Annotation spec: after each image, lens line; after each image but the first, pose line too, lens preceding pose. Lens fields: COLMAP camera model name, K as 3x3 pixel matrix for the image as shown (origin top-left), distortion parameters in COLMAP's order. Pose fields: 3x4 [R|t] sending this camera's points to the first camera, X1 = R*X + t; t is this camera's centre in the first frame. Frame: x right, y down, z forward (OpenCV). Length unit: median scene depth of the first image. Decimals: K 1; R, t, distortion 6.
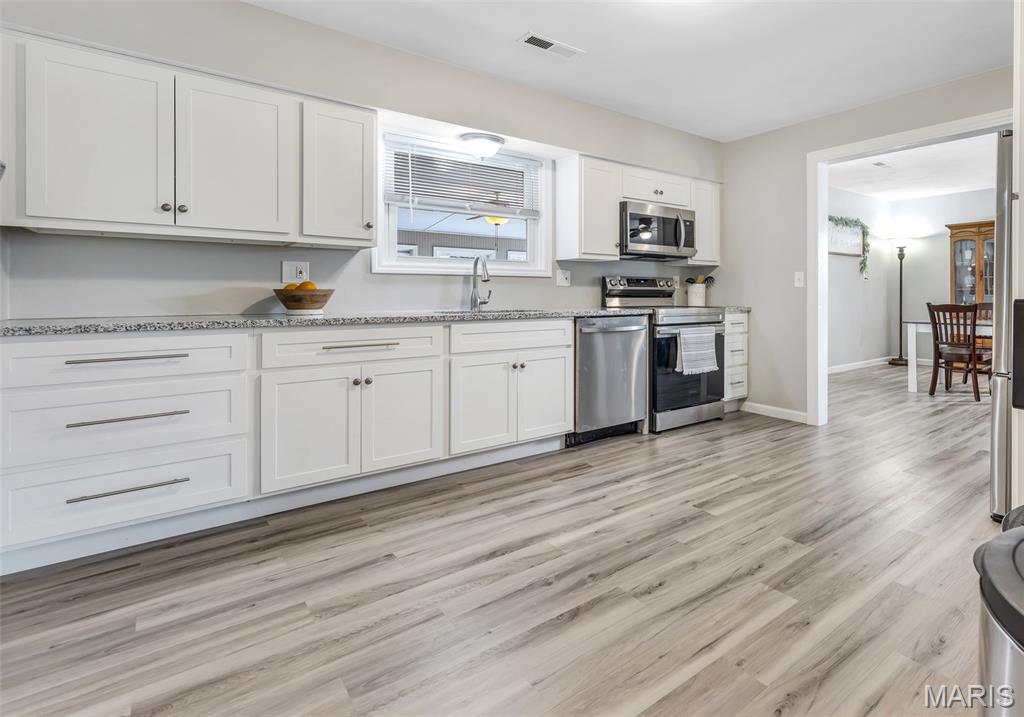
lens RADIAL K [[512.8, 0, 615.9], [0, 512.8, 292.4], [0, 0, 1]] dist [-0.000592, -0.000113]
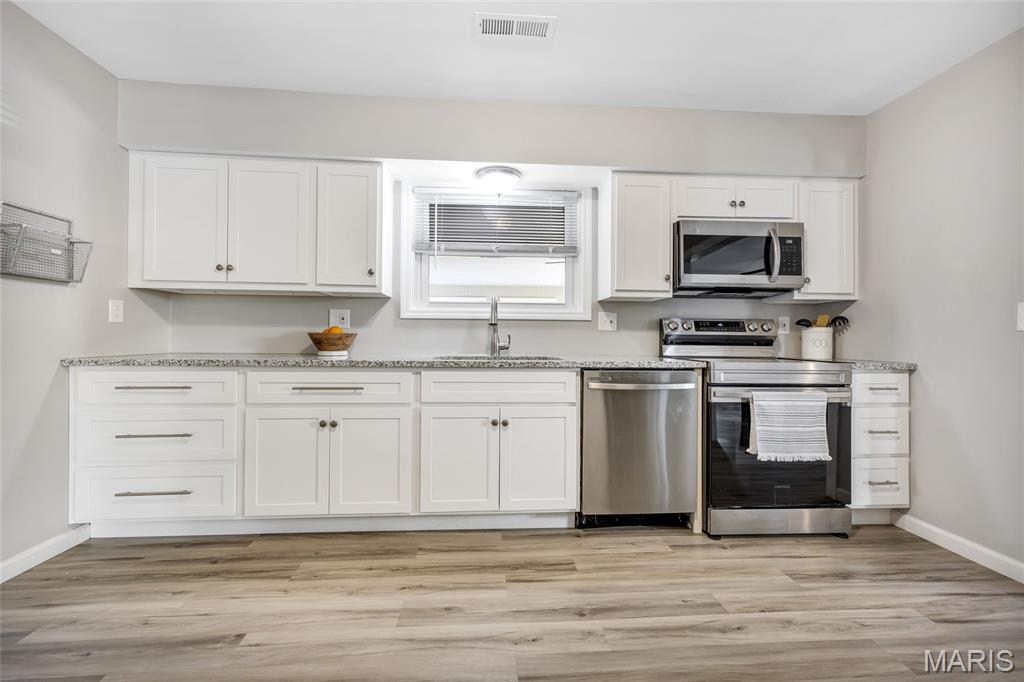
lens RADIAL K [[412.1, 0, 511.5], [0, 412.1, 333.4], [0, 0, 1]] dist [0.003707, 0.000435]
pose [[0.815085, -0.000965, -0.579341, 0.181577], [-0.007120, 0.999906, -0.011683, 0.001683], [0.579298, 0.013647, 0.815002, 0.364182]]
